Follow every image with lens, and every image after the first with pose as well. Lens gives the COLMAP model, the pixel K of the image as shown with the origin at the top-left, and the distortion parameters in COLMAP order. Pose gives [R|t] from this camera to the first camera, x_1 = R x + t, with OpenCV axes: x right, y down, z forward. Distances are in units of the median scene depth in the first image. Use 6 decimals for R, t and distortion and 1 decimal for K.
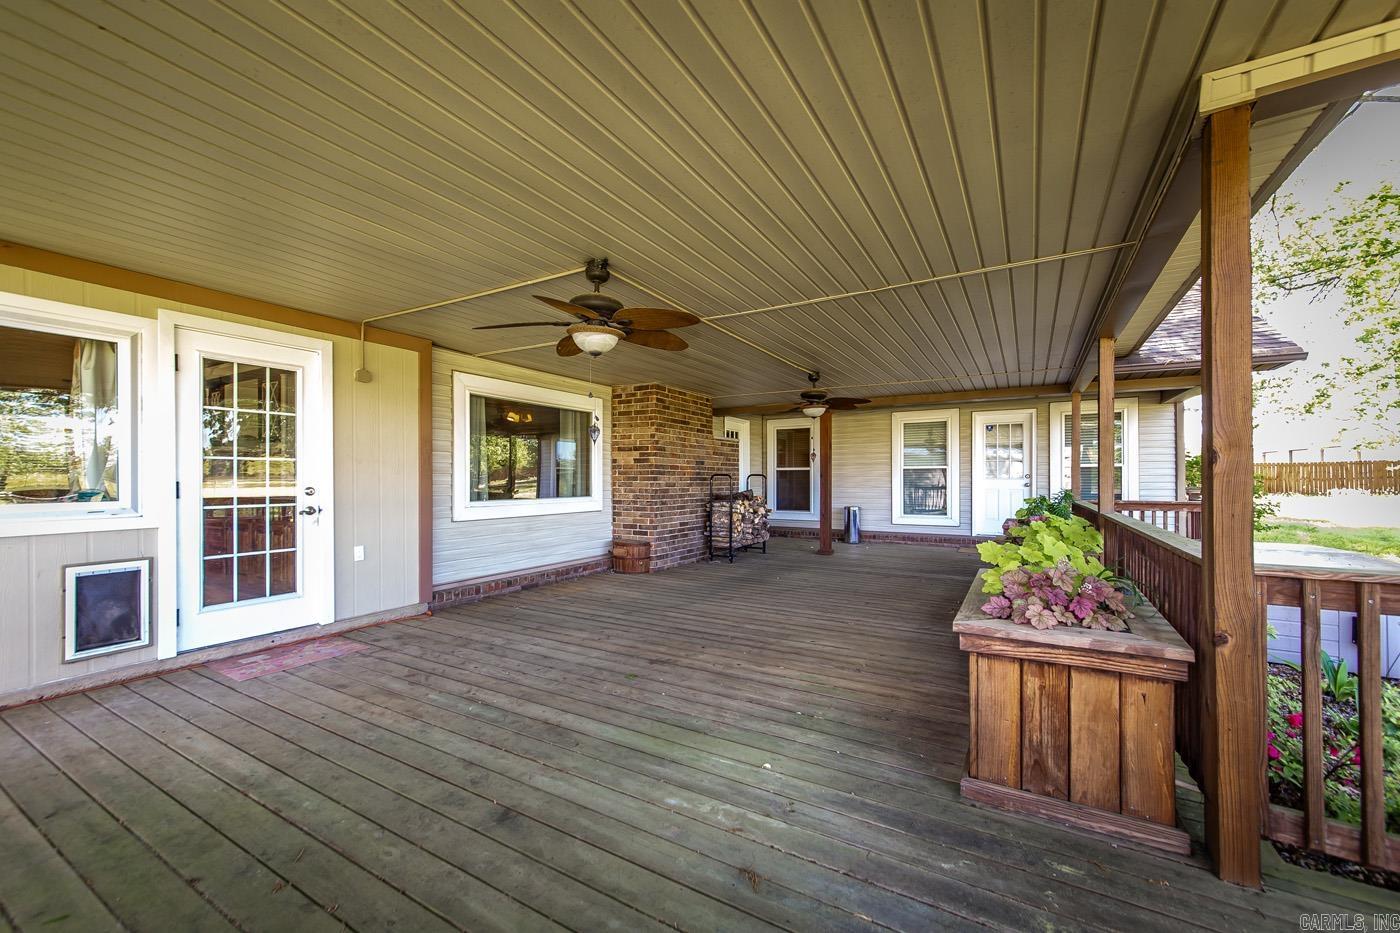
lens RADIAL K [[573.7, 0, 700.0], [0, 573.7, 466.5], [0, 0, 1]] dist [0.009841, -0.000174]
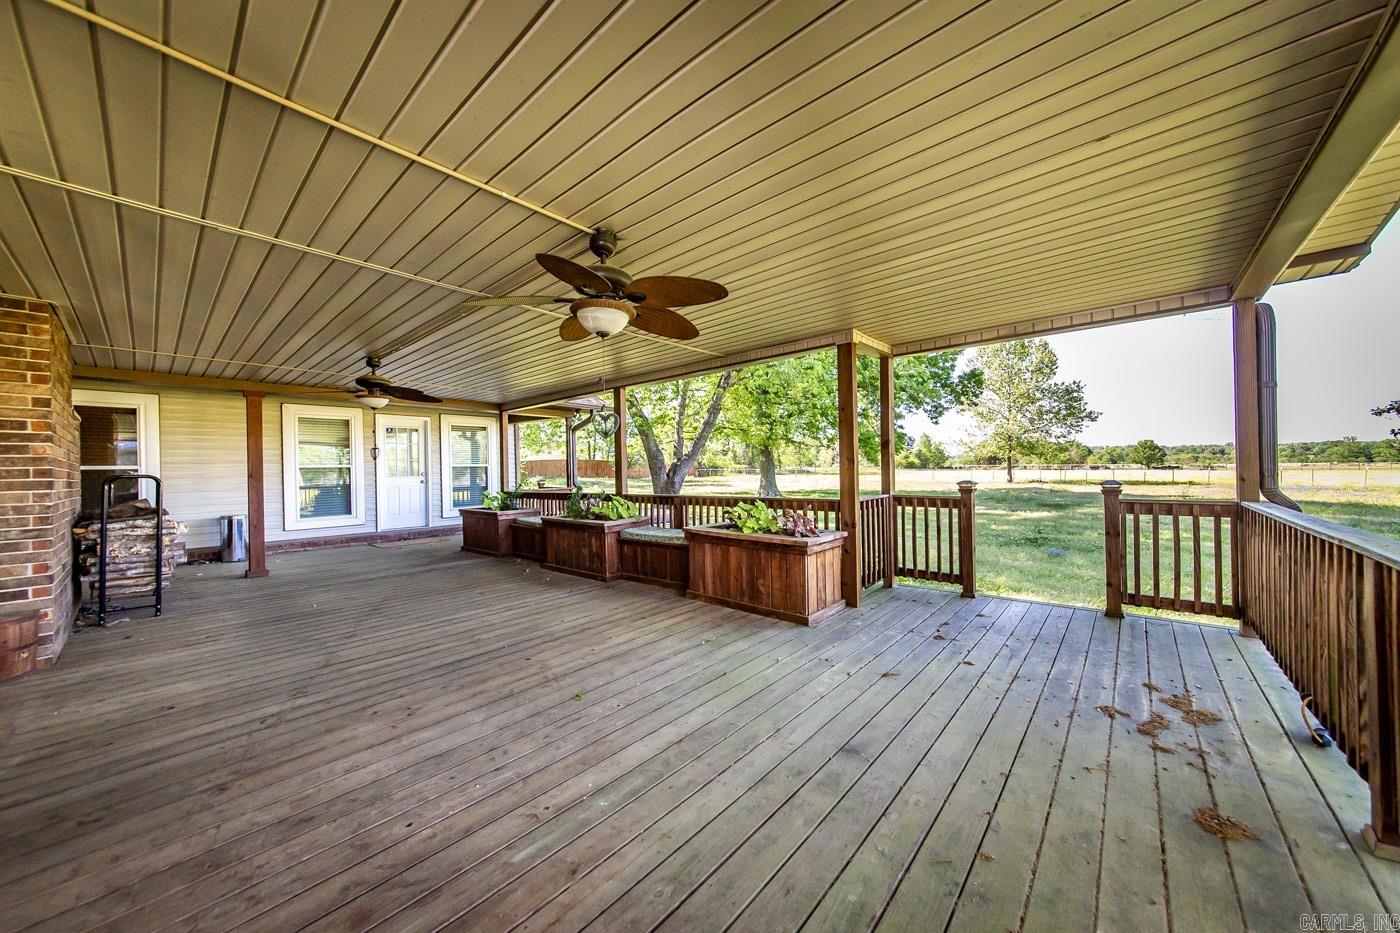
lens RADIAL K [[502.2, 0, 701.8], [0, 502.2, 467.3], [0, 0, 1]] dist [-0.000915, -0.000073]
pose [[0.165234, 0.002468, 0.986251, -0.698933], [-0.003348, 0.999993, -0.001942, 0.006347], [-0.986249, -0.002981, 0.165241, 0.553485]]
